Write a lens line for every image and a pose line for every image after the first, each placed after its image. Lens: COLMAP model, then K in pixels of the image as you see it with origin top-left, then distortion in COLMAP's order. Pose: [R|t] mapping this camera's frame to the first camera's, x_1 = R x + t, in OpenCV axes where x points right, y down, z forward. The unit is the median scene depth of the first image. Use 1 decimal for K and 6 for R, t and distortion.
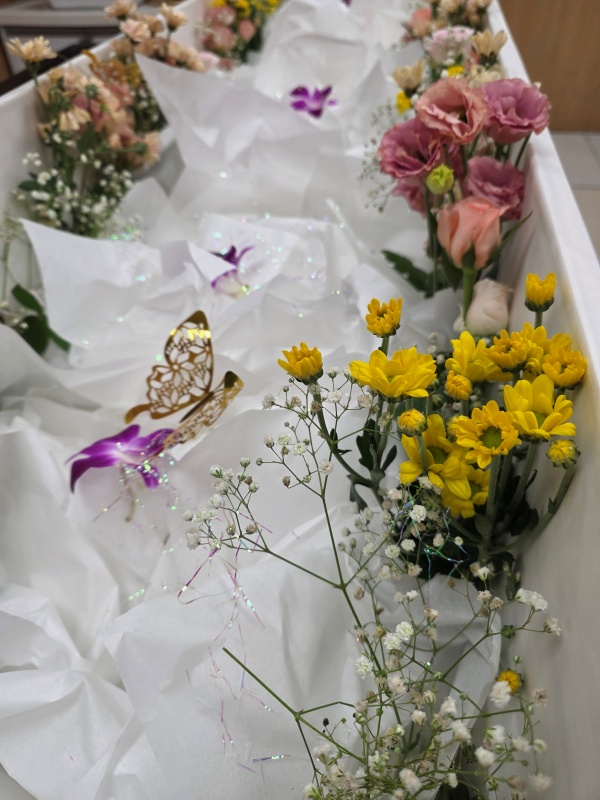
lens RADIAL K [[539.9, 0, 300.0], [0, 539.9, 400.0], [0, 0, 1]] dist [-0.031535, -0.000393]
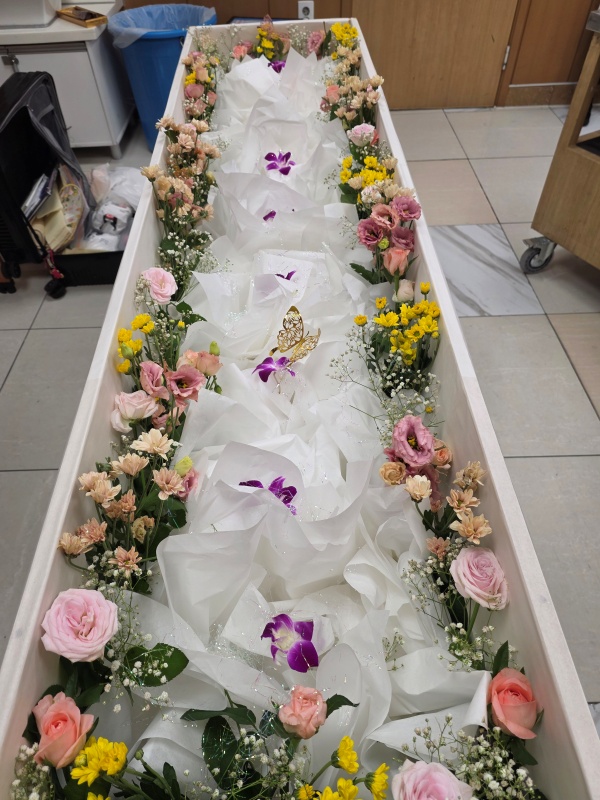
lens RADIAL K [[514.5, 0, 288.4], [0, 514.5, 421.5], [0, 0, 1]] dist [-0.001531, -0.001206]
pose [[0.978424, -0.155936, 0.135541, -0.626276], [0.138956, 0.982140, 0.126852, 0.052181], [-0.152901, -0.105281, 0.982618, -1.390045]]
